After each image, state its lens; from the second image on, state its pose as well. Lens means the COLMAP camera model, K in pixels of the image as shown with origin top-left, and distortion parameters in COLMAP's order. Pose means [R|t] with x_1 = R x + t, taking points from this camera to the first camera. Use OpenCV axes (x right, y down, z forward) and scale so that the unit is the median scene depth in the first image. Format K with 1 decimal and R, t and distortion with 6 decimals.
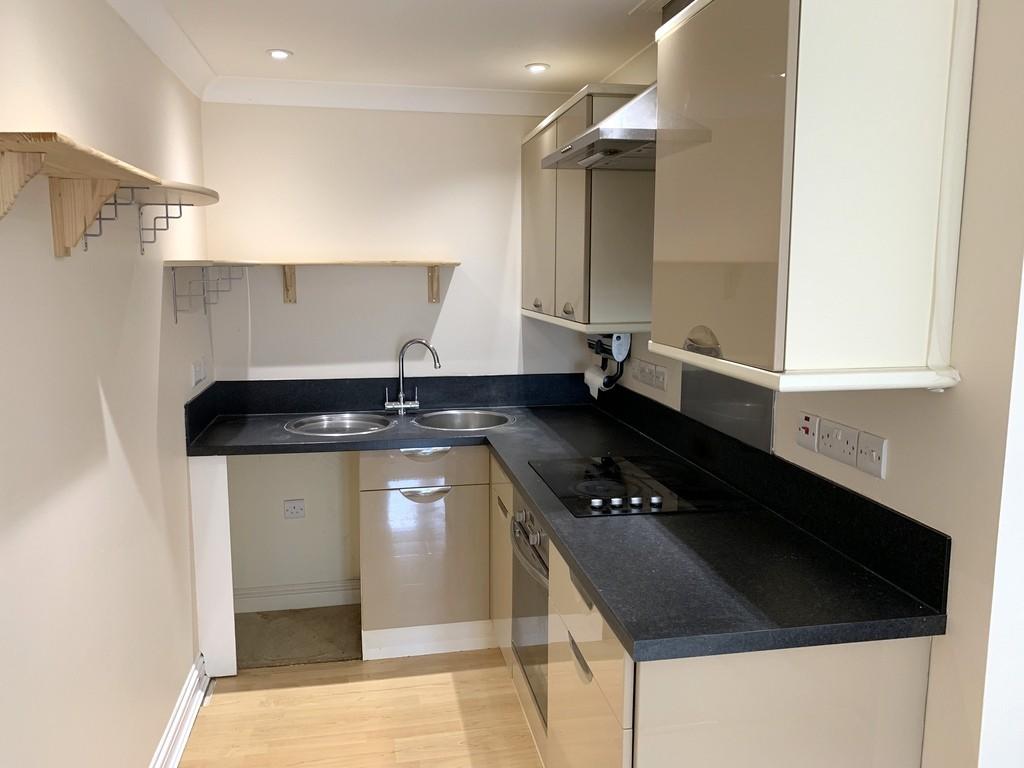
lens RADIAL K [[789.9, 0, 512.0], [0, 789.9, 384.0], [0, 0, 1]] dist [-0.019475, -0.001076]
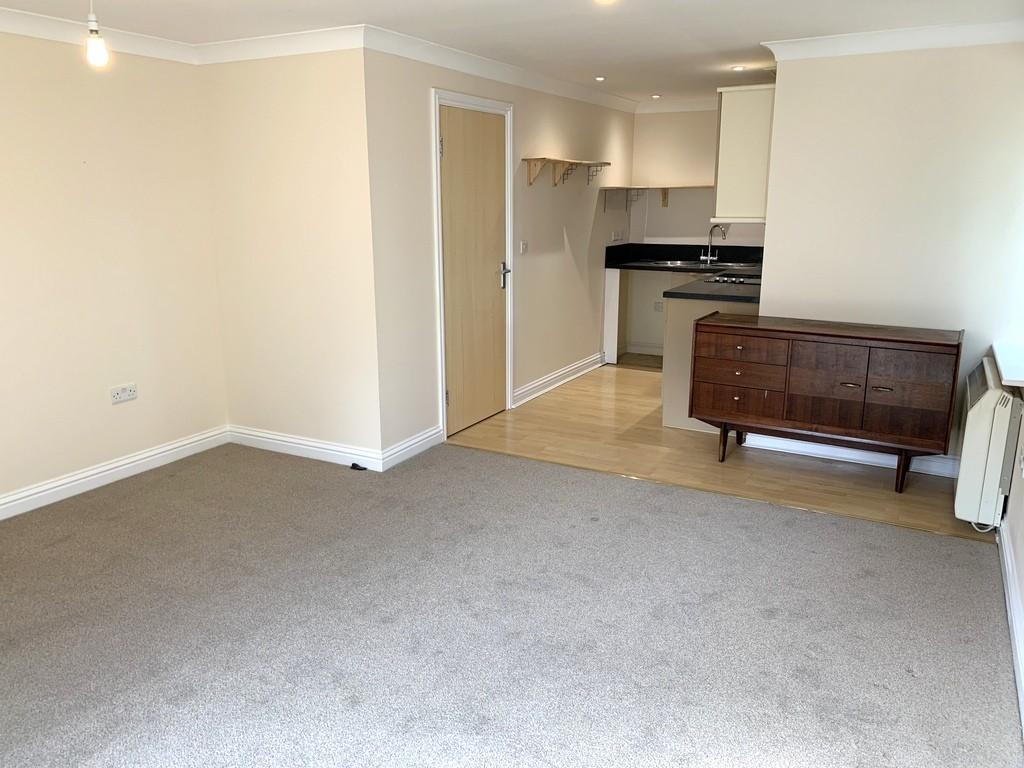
lens RADIAL K [[789.9, 0, 512.0], [0, 789.9, 384.0], [0, 0, 1]] dist [-0.019475, -0.001076]
pose [[0.780123, 0.140628, -0.609616, 0.808390], [-0.085729, 0.989247, 0.118496, 0.161675], [0.619725, -0.040180, 0.783790, -0.996805]]
